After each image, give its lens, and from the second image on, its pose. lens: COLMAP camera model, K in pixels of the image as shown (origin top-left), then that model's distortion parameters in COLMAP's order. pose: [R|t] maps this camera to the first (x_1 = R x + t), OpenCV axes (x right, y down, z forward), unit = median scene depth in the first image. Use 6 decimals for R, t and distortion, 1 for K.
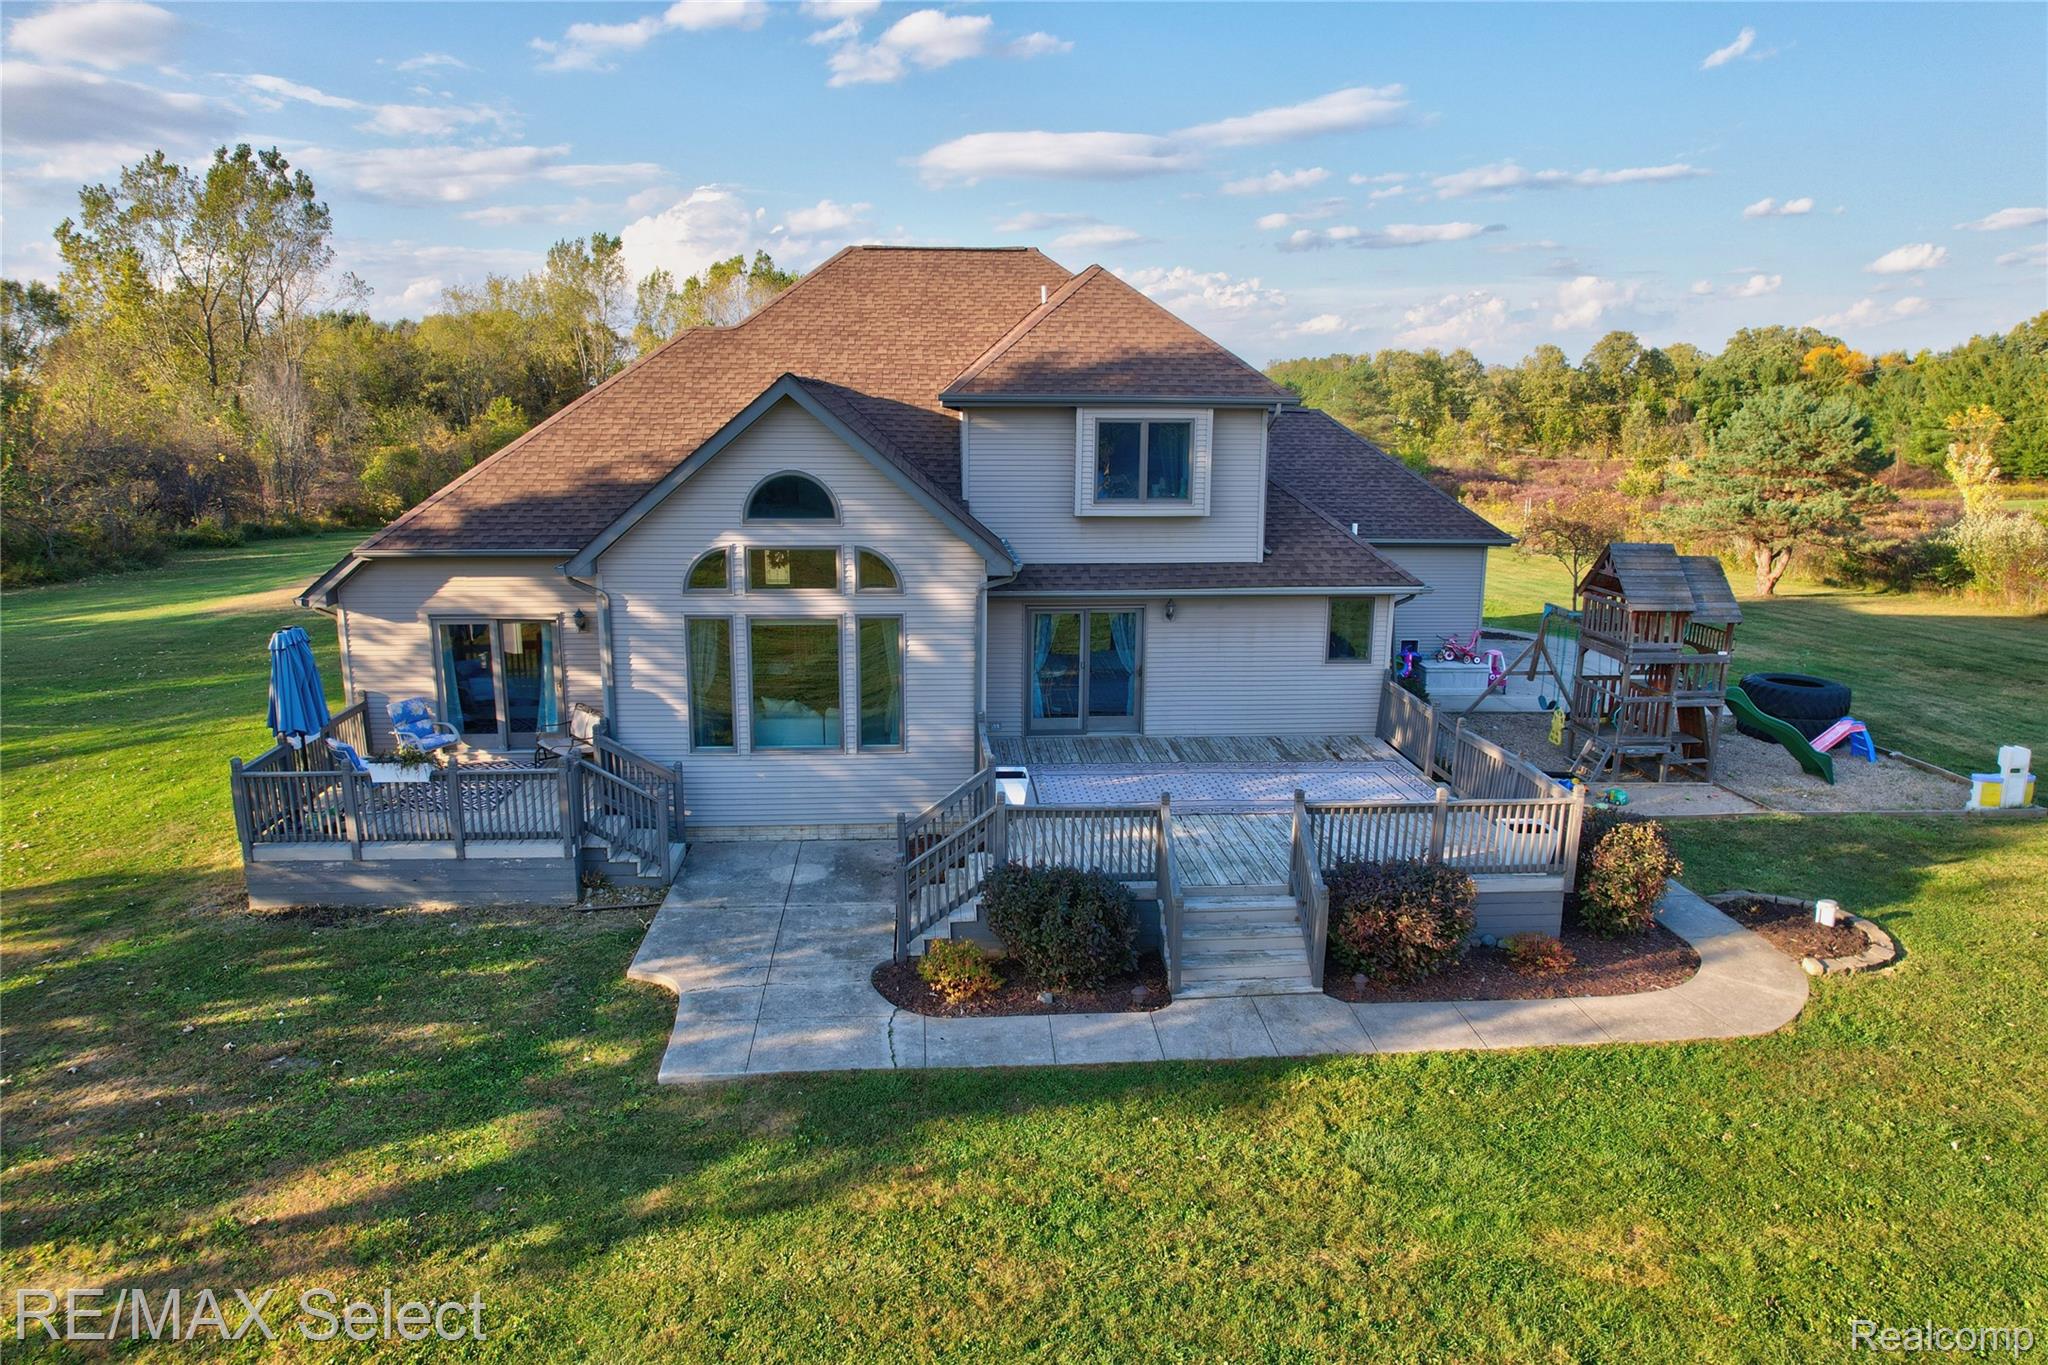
lens RADIAL K [[1337.1, 0, 1023.1], [0, 1337.1, 715.2], [0, 0, 1]] dist [-0.079418, 0.070251]
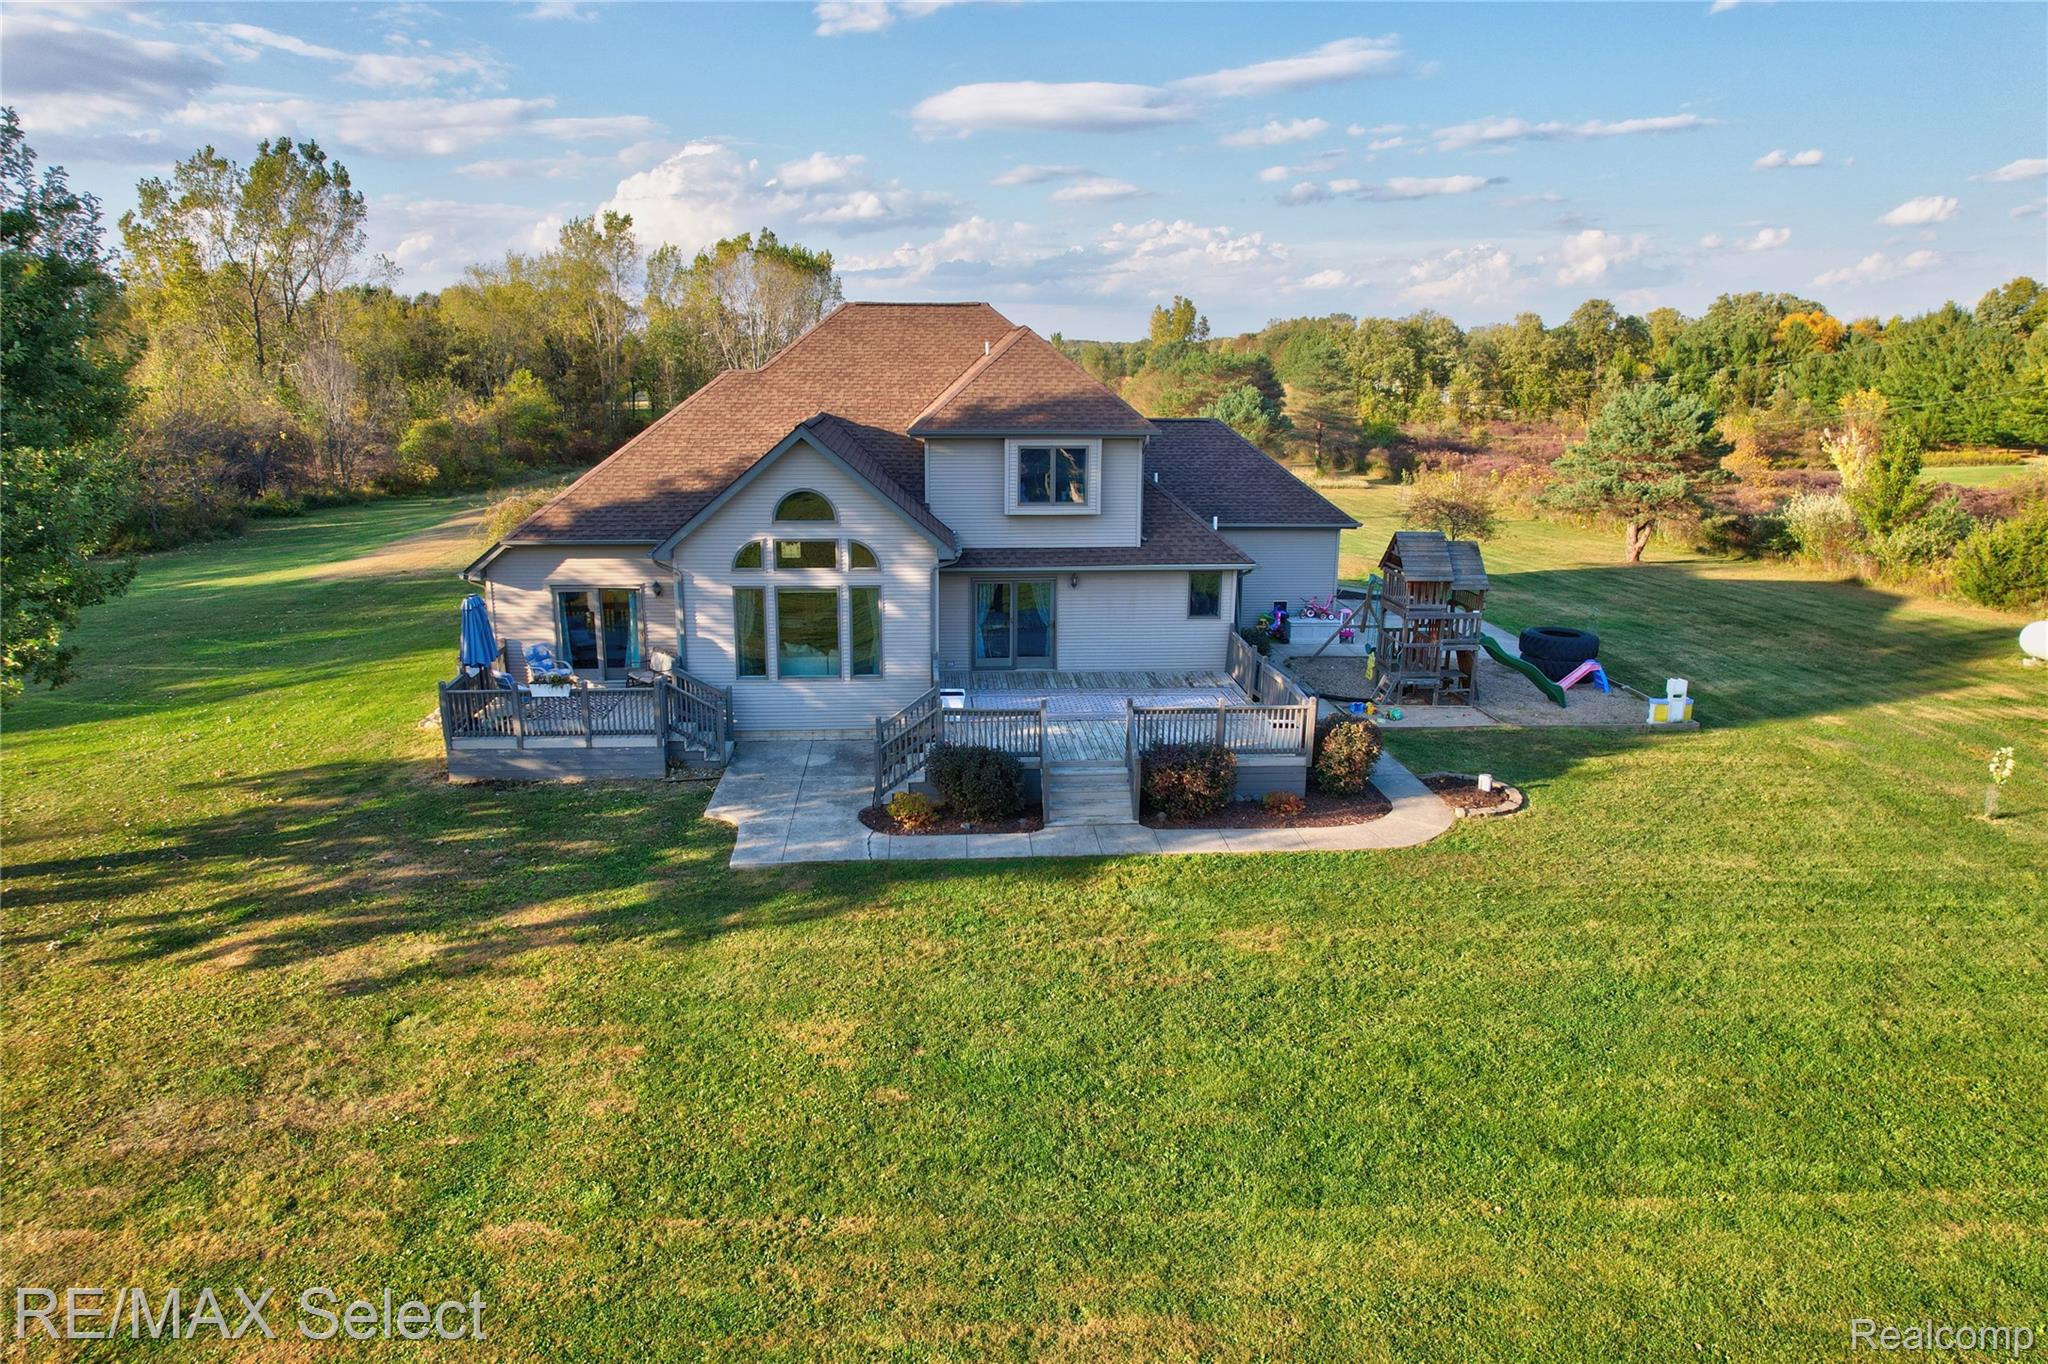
lens RADIAL K [[1319.8, 0, 1022.4], [0, 1319.8, 723.3], [0, 0, 1]] dist [-0.064484, 0.068014]
pose [[0.999998, 0.000120, -0.001921, 0.057964], [-0.000047, 0.999269, 0.038234, 0.017638], [0.001924, -0.038234, 0.999267, -0.386511]]
